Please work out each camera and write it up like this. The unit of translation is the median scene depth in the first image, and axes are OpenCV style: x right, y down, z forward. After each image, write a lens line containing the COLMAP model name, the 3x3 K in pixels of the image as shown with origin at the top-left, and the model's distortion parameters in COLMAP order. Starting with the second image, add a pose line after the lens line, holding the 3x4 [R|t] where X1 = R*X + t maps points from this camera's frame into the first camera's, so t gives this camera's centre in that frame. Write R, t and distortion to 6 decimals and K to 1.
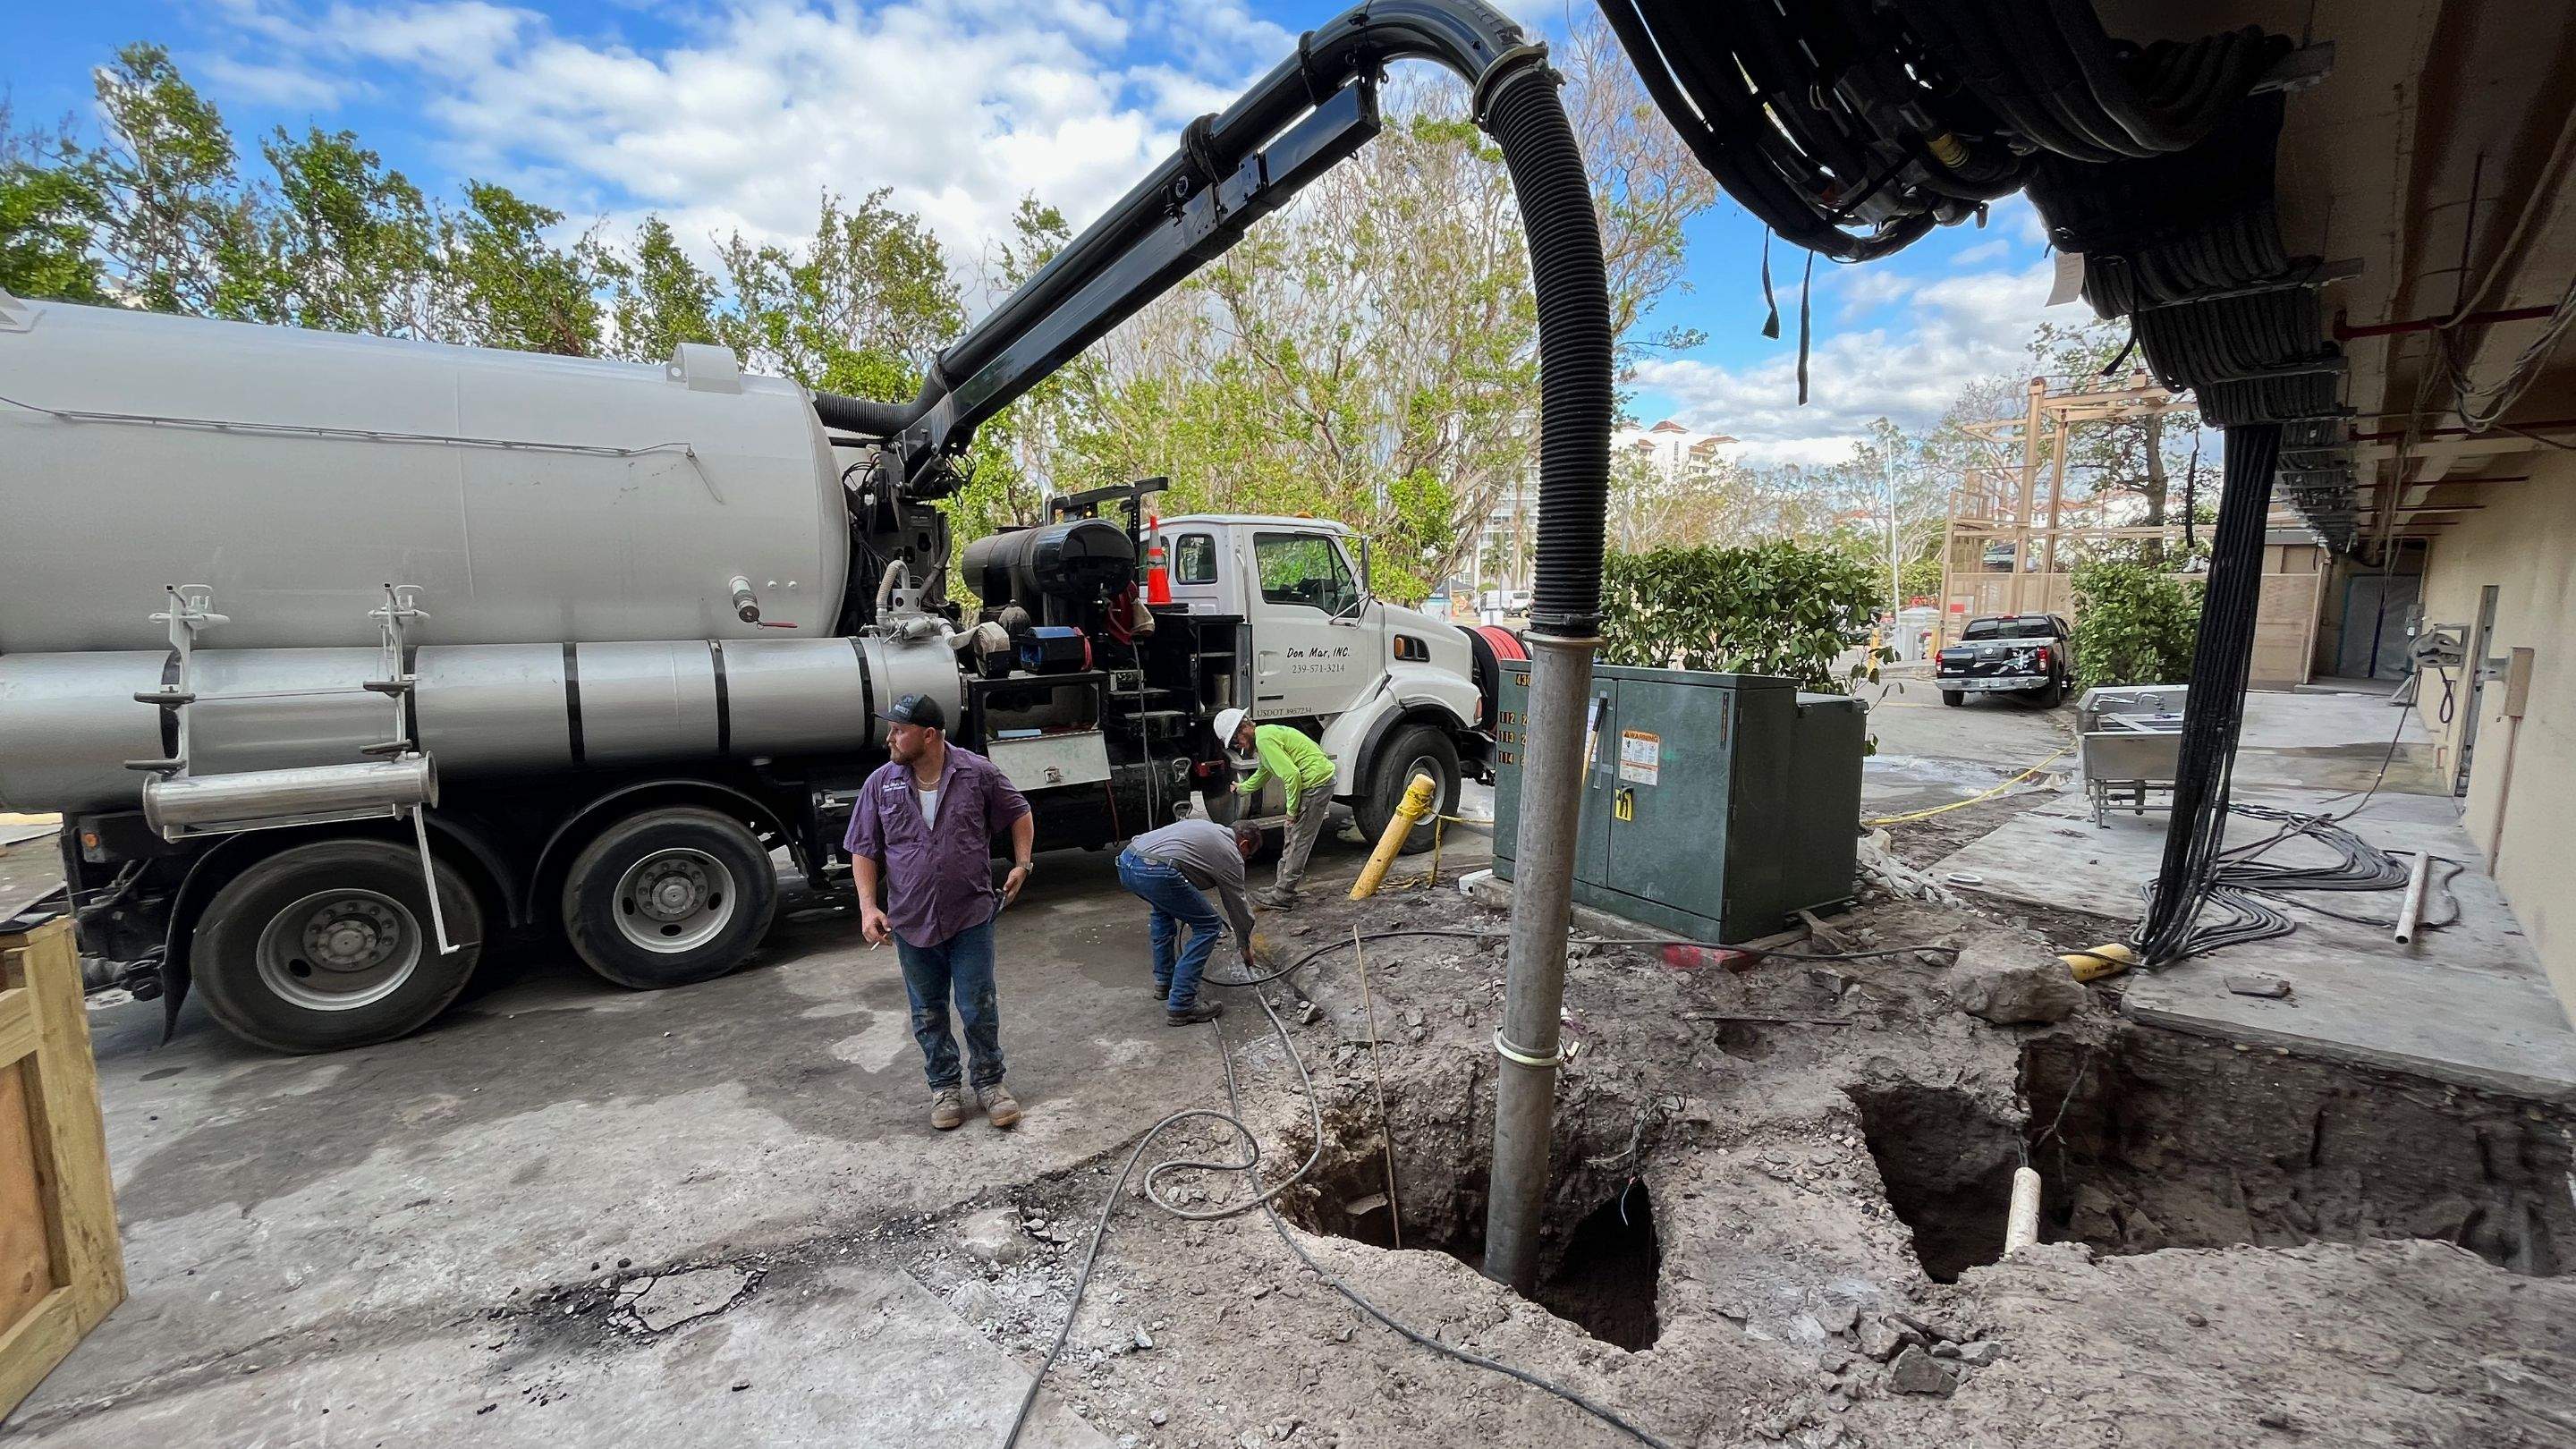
lens RADIAL K [[1035.3, 0, 1288.2], [0, 1035.3, 720.8], [0, 0, 1]] dist [-0.003308, 0.000085]
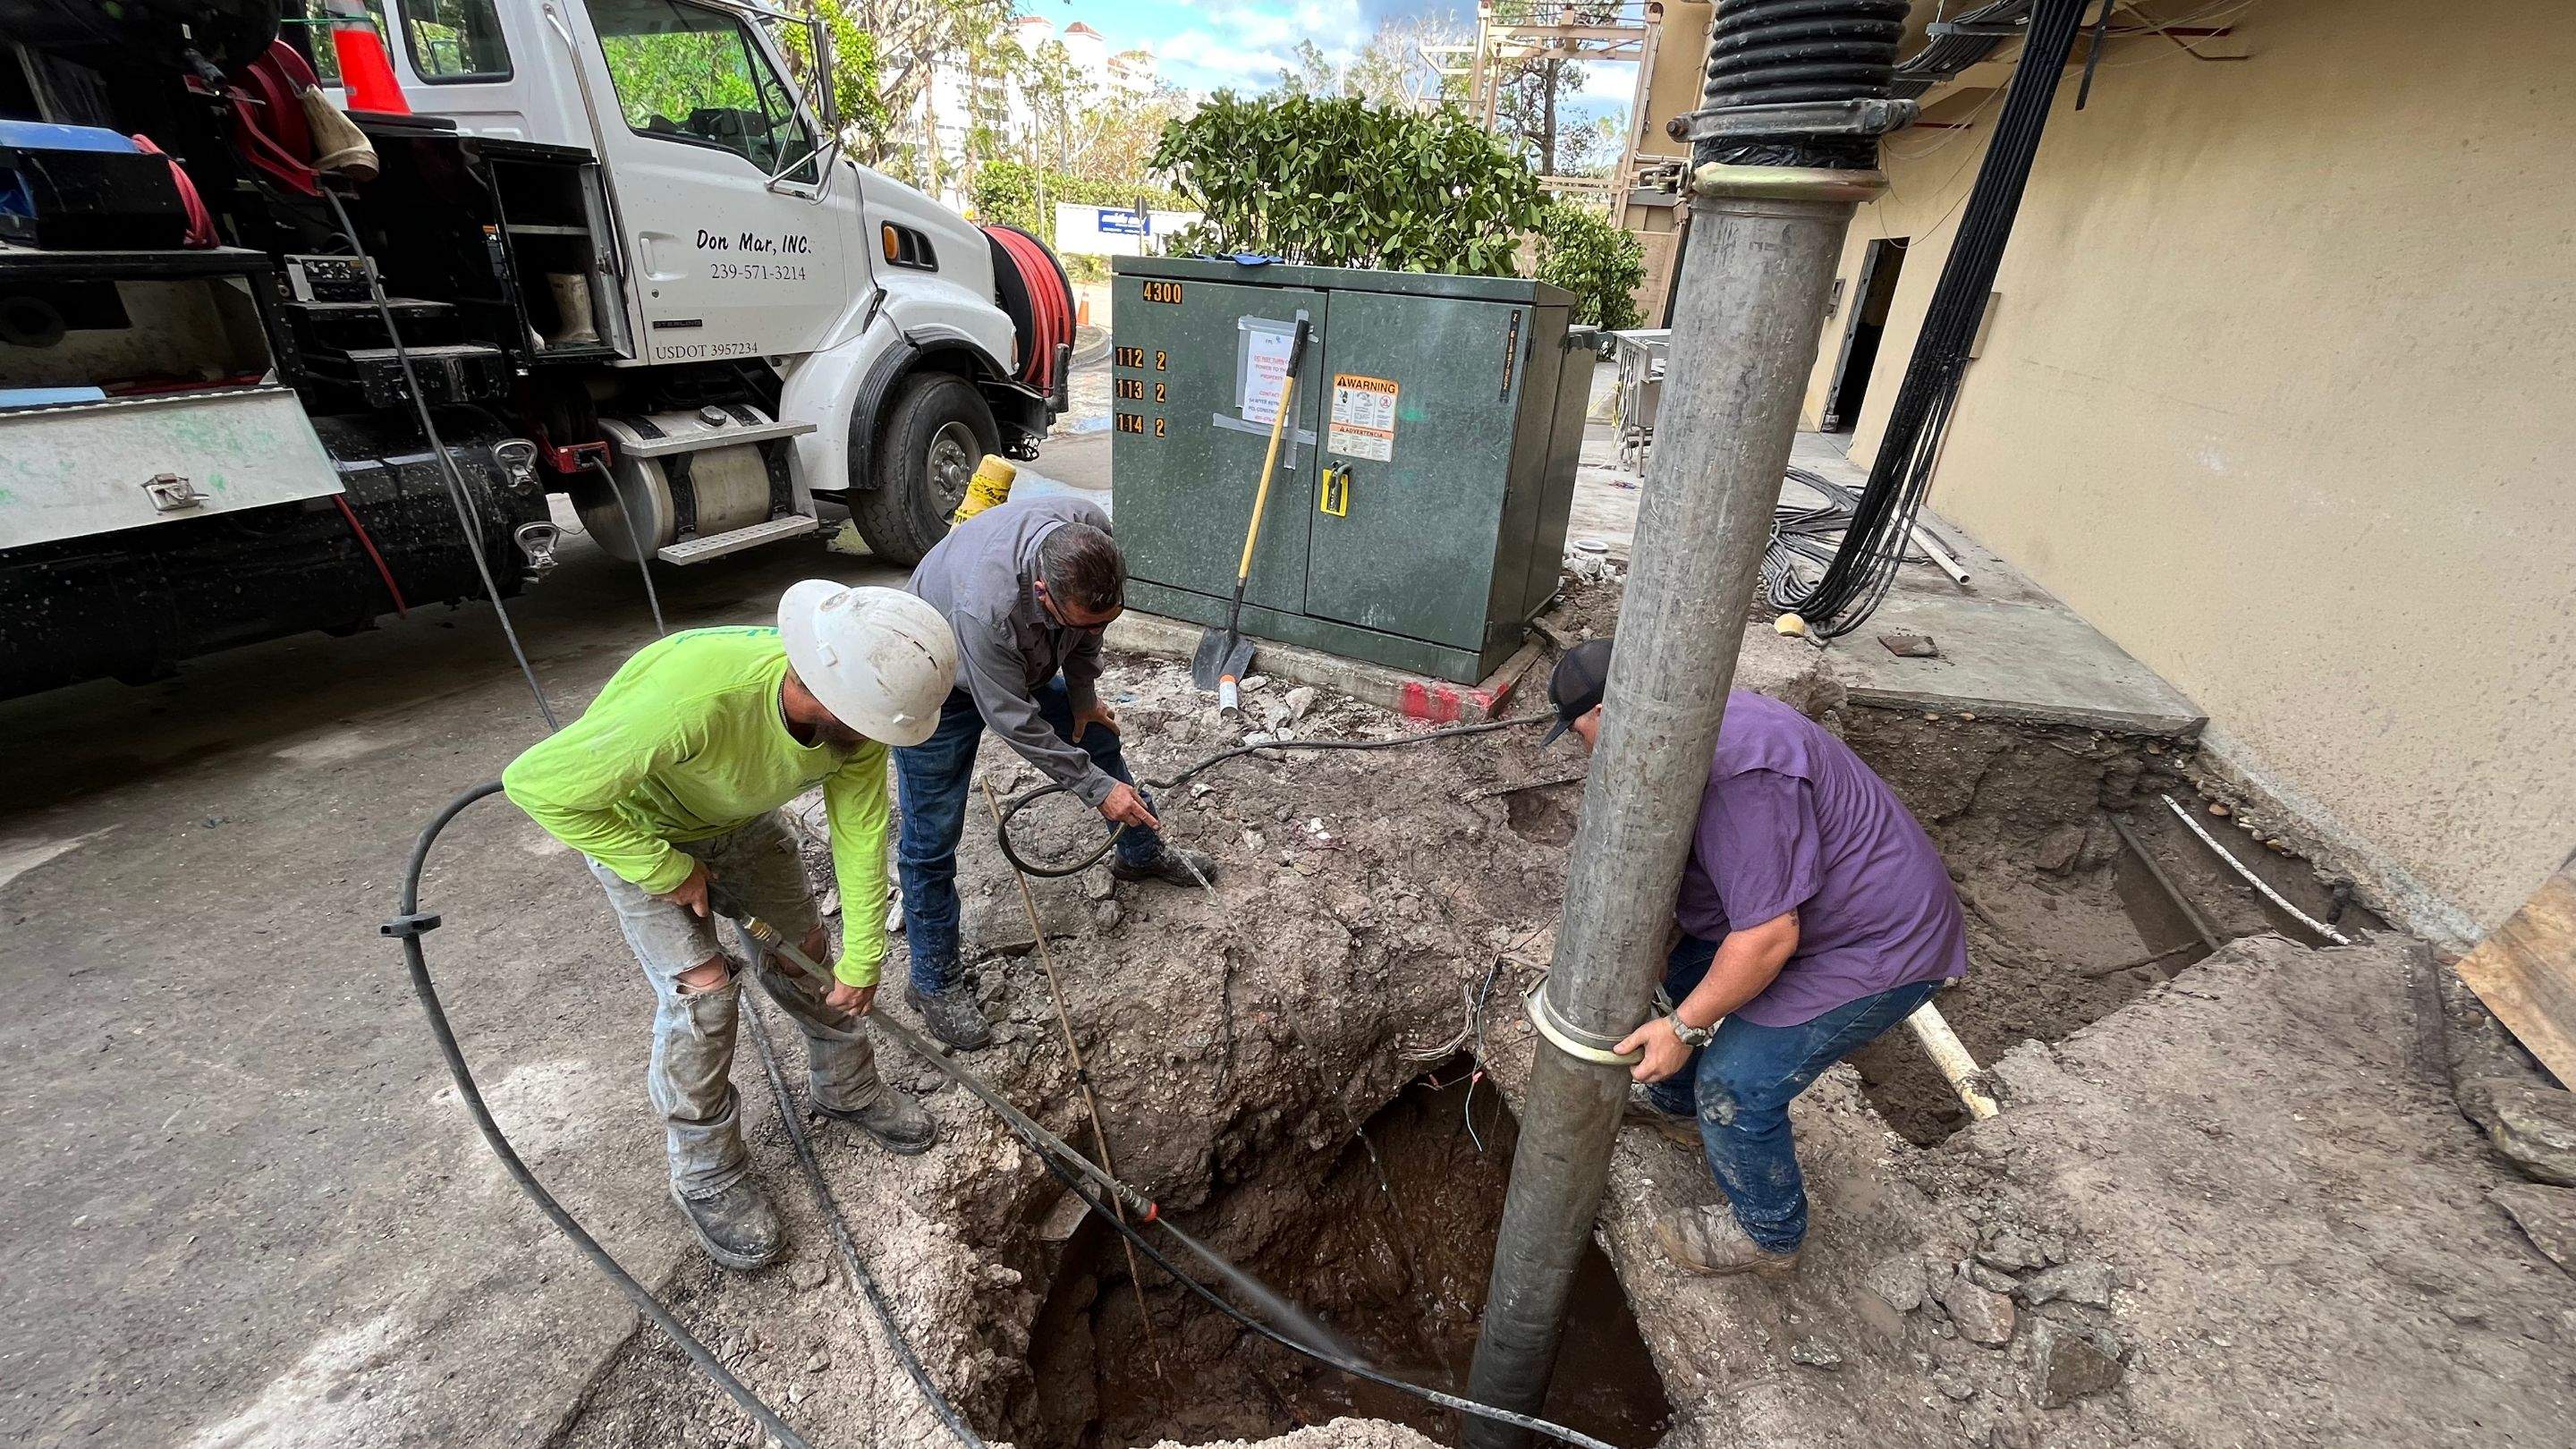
lens RADIAL K [[1035.3, 0, 1288.2], [0, 1035.3, 720.8], [0, 0, 1]] dist [-0.003308, 0.000085]
pose [[0.866351, -0.164536, 0.471554, -0.045529], [0.006668, 0.947902, 0.318493, 0.008904], [-0.499391, -0.272783, 0.822313, 0.466128]]
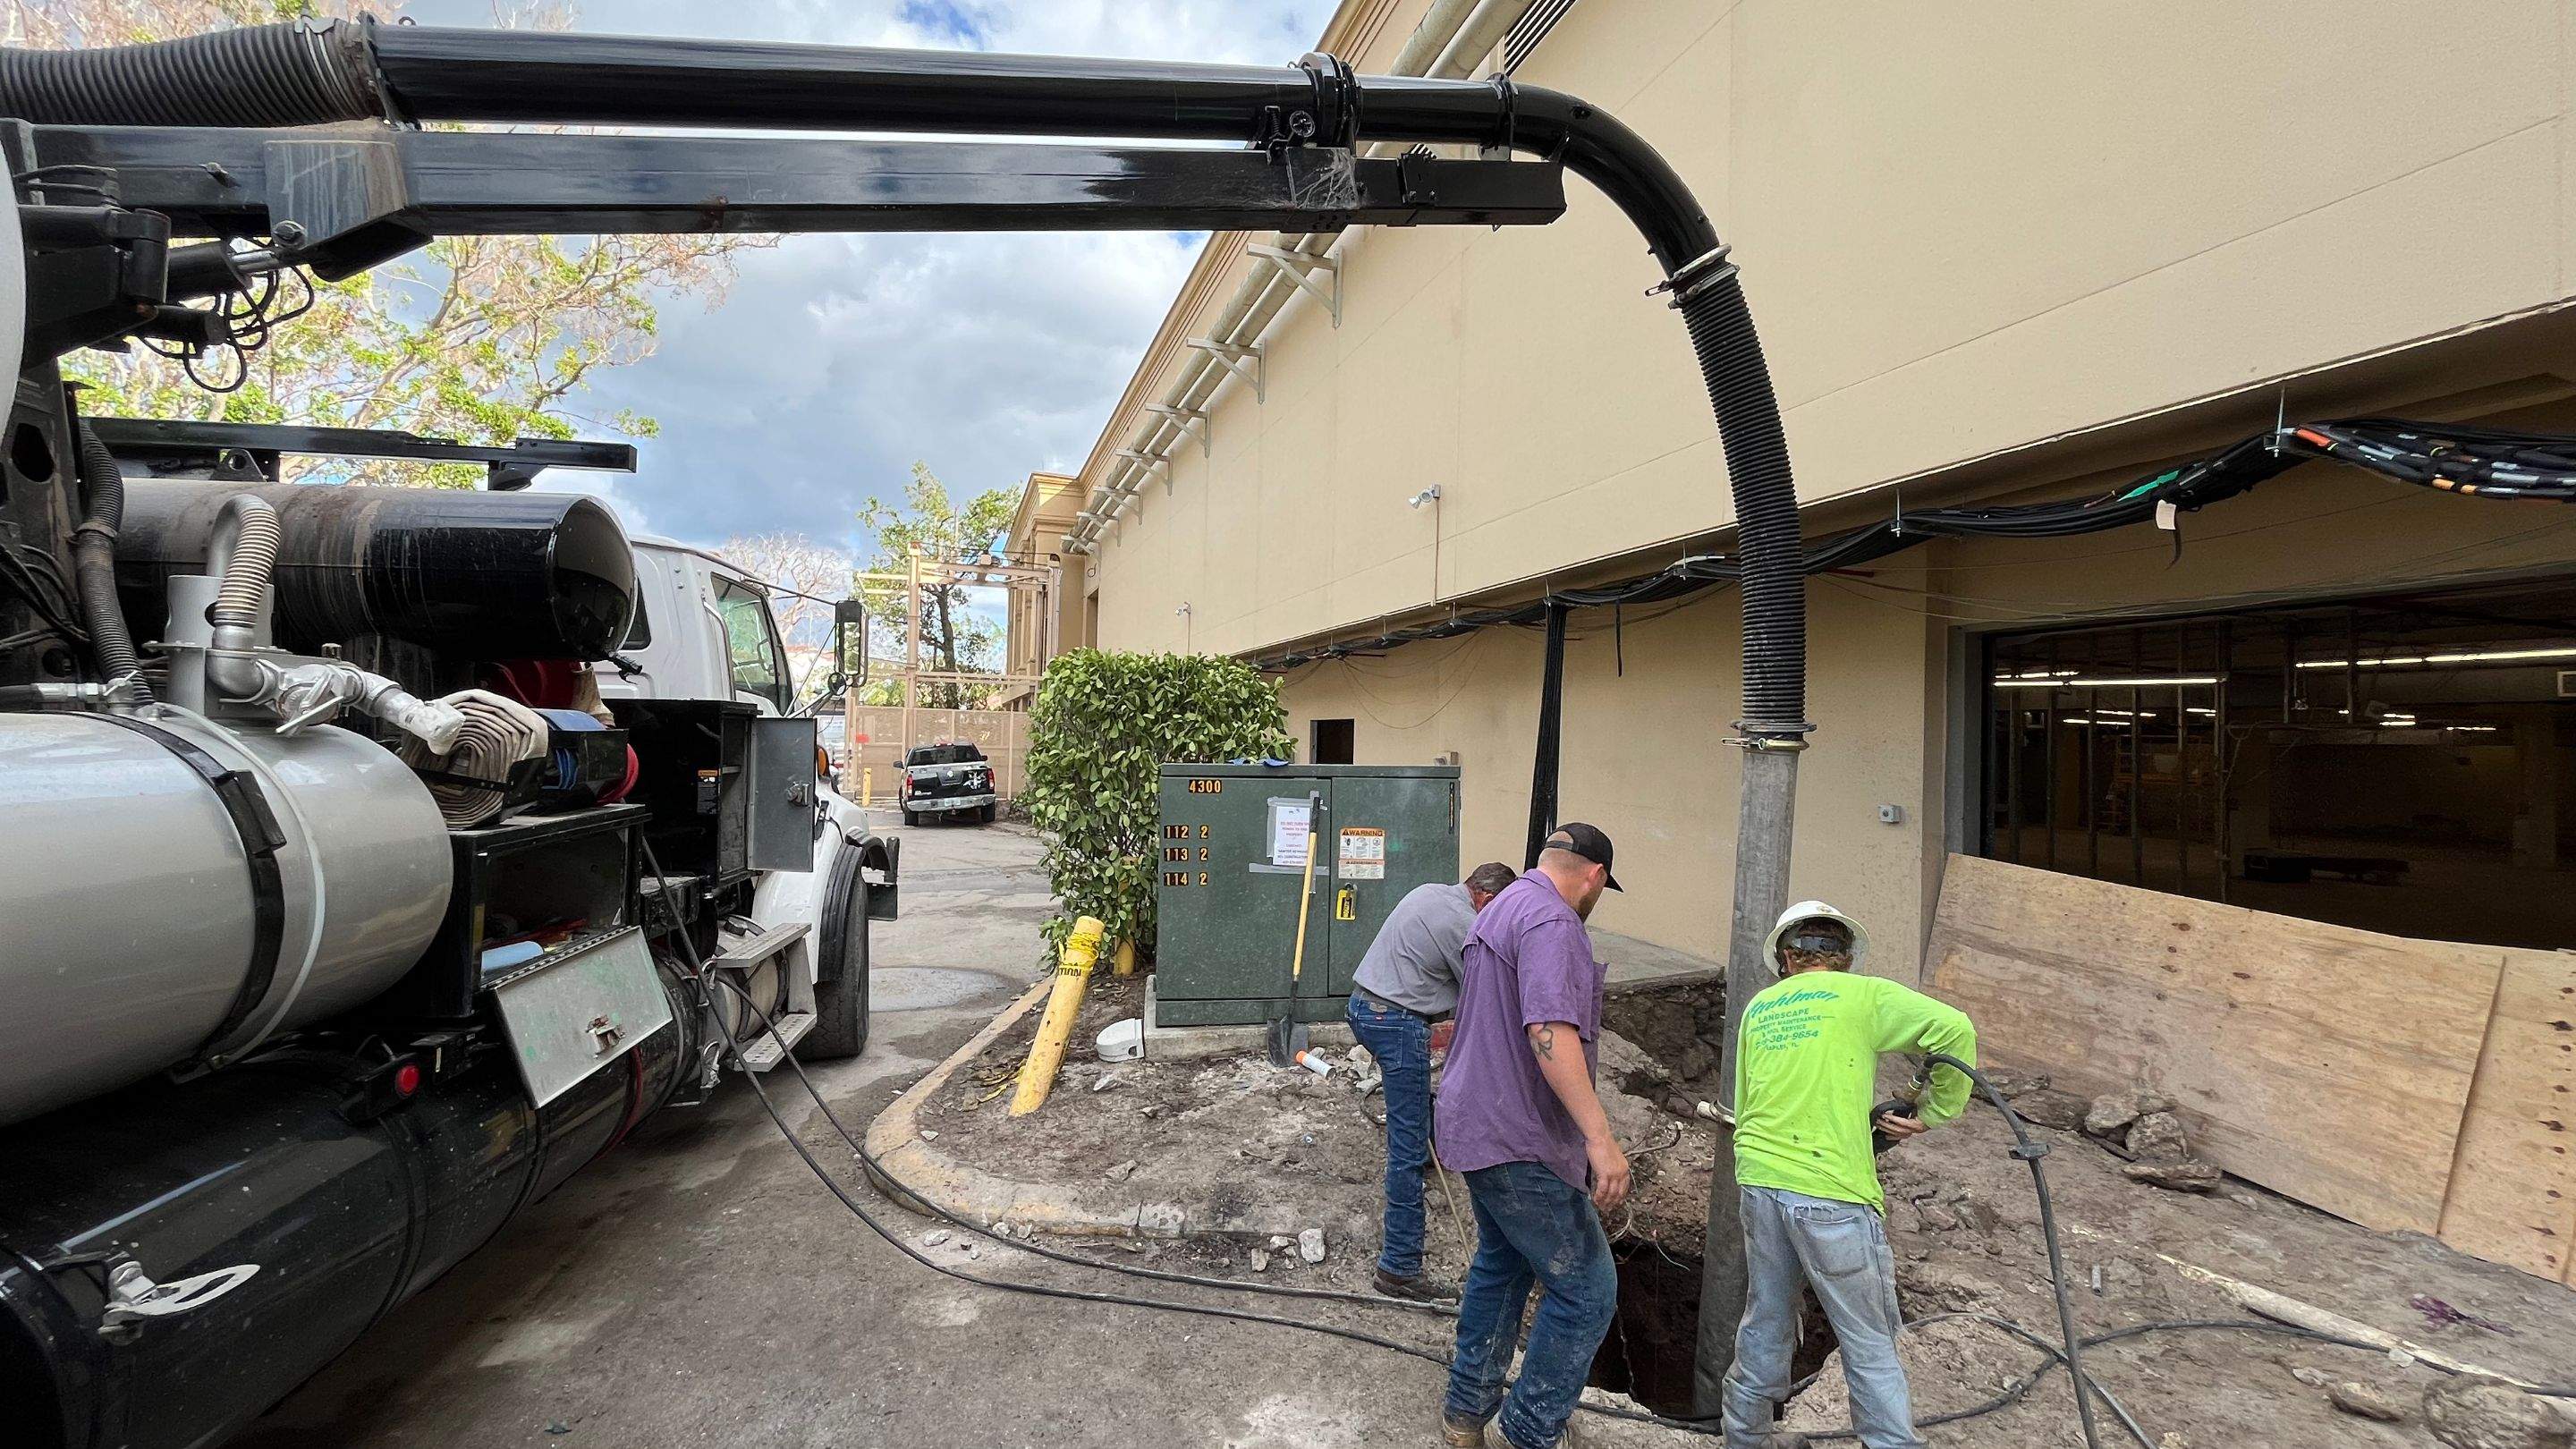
lens RADIAL K [[1035.3, 0, 1288.2], [0, 1035.3, 720.8], [0, 0, 1]] dist [-0.003308, 0.000085]
pose [[0.428339, 0.025482, 0.903259, -0.651184], [0.095319, 0.992751, -0.073209, -0.028038], [-0.898576, 0.117456, 0.422806, 0.673348]]
